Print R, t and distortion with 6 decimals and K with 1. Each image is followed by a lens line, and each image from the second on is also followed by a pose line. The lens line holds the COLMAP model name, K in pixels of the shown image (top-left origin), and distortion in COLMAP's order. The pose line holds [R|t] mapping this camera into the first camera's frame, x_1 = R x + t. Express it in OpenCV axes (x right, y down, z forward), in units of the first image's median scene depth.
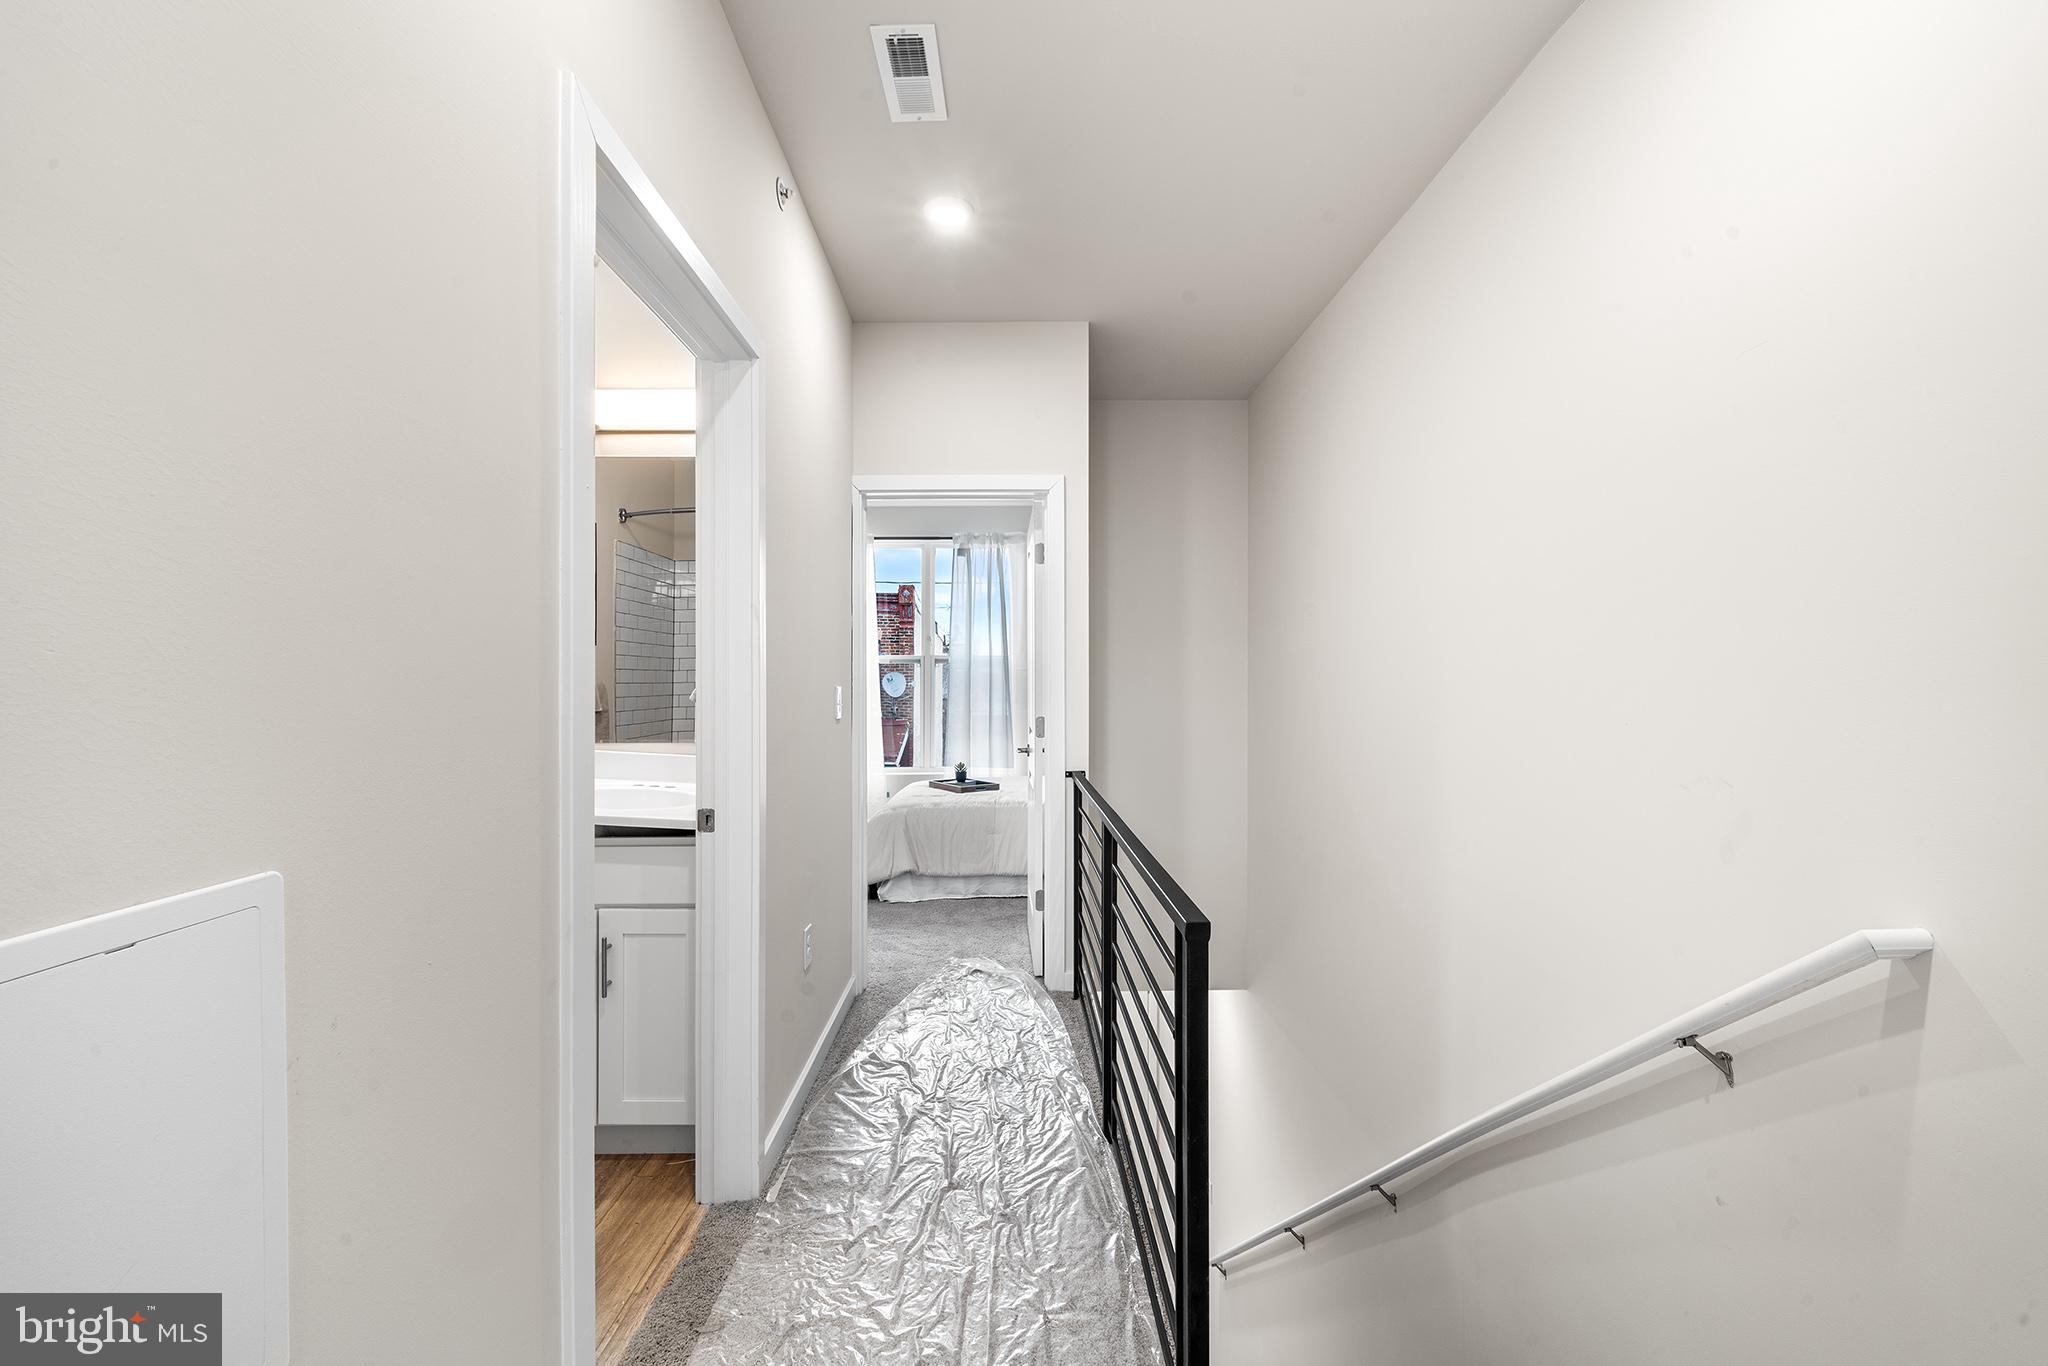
lens RADIAL K [[810.5, 0, 1019.2], [0, 810.5, 685.3], [0, 0, 1]] dist [-0.002559, -0.000289]
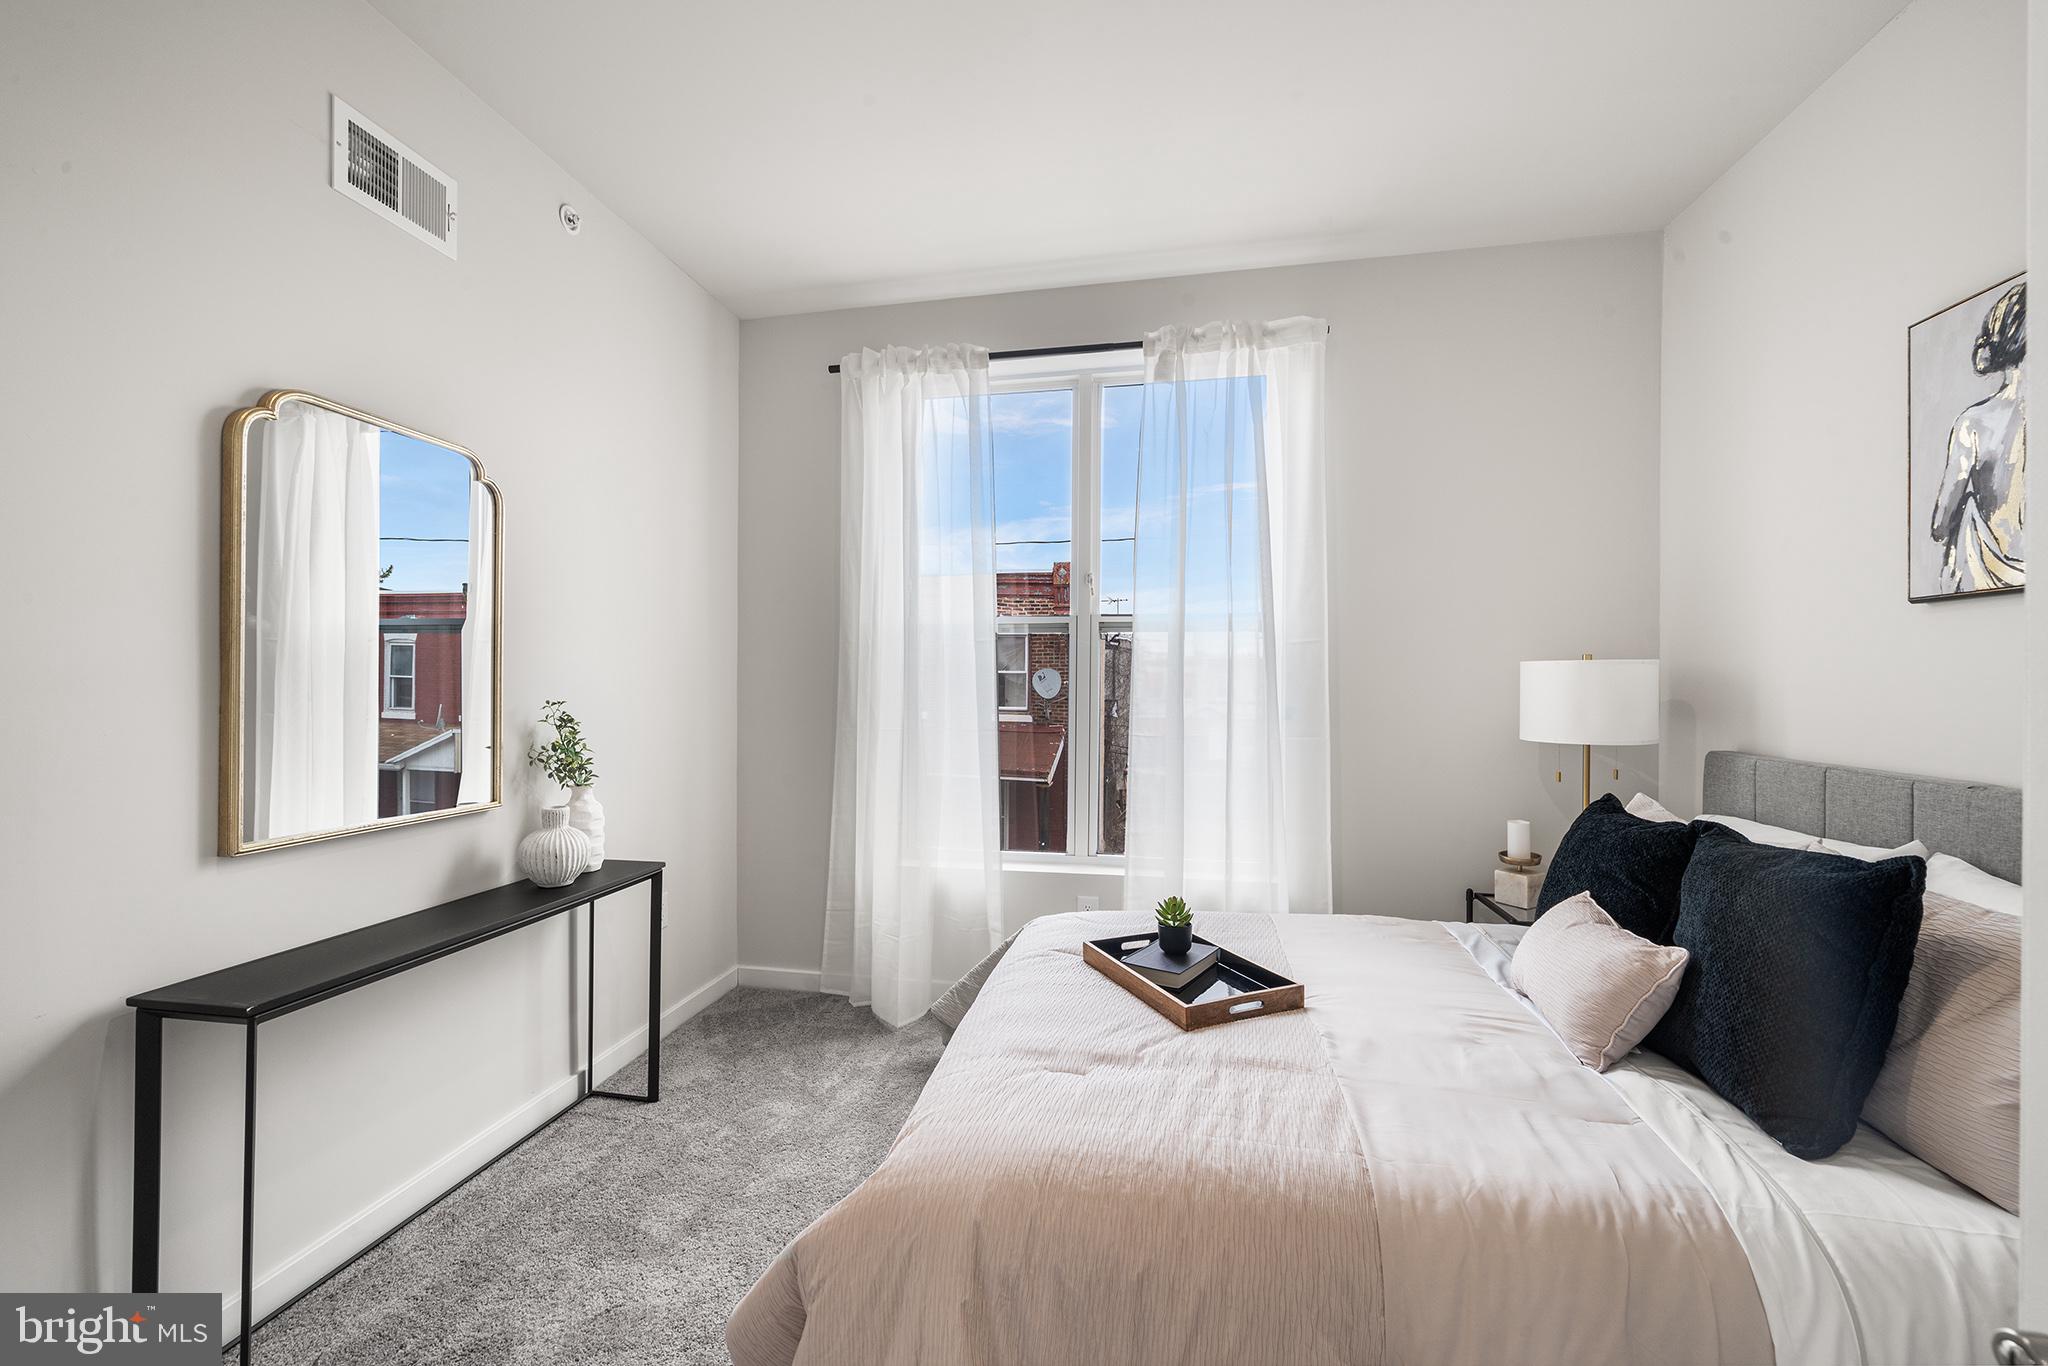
lens RADIAL K [[799.1, 0, 1016.1], [0, 799.1, 678.2], [0, 0, 1]] dist [-0.008130, 0.000090]
pose [[0.979585, 0.004098, -0.200986, -0.022577], [-0.005903, 0.999947, -0.008384, 0.001020], [0.200942, 0.009399, 0.979558, 0.206026]]
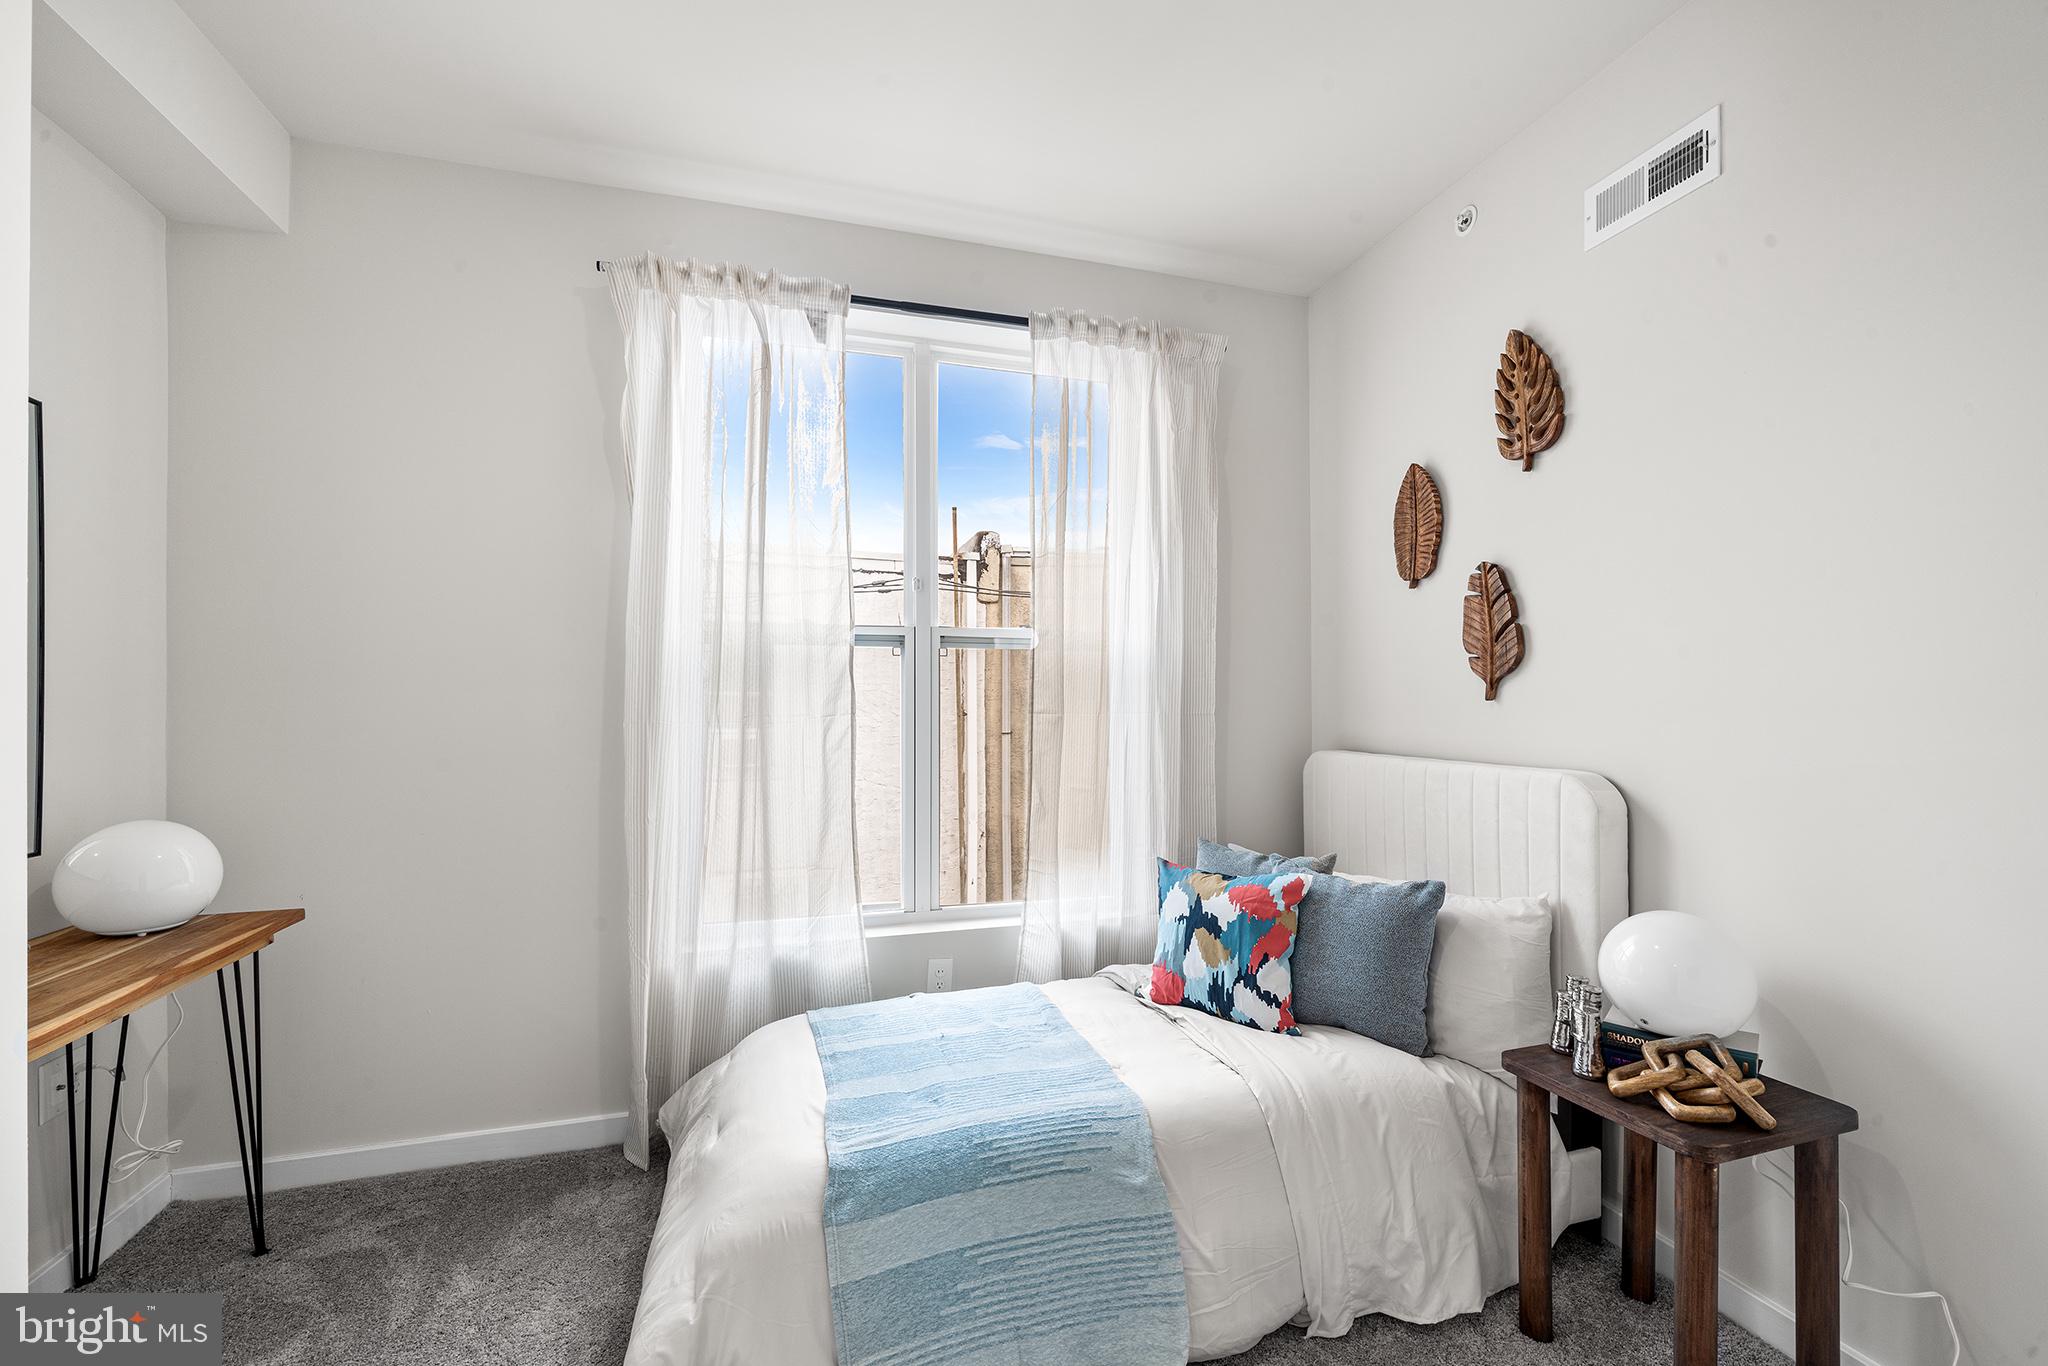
lens RADIAL K [[855.9, 0, 1033.1], [0, 855.9, 707.6], [0, 0, 1]] dist [0.001072, 0.000067]
pose [[0.954338, -0.006654, 0.298654, -0.072529], [0.007098, 0.999975, -0.000403, 0.001117], [-0.298644, 0.002504, 0.954361, 0.221102]]
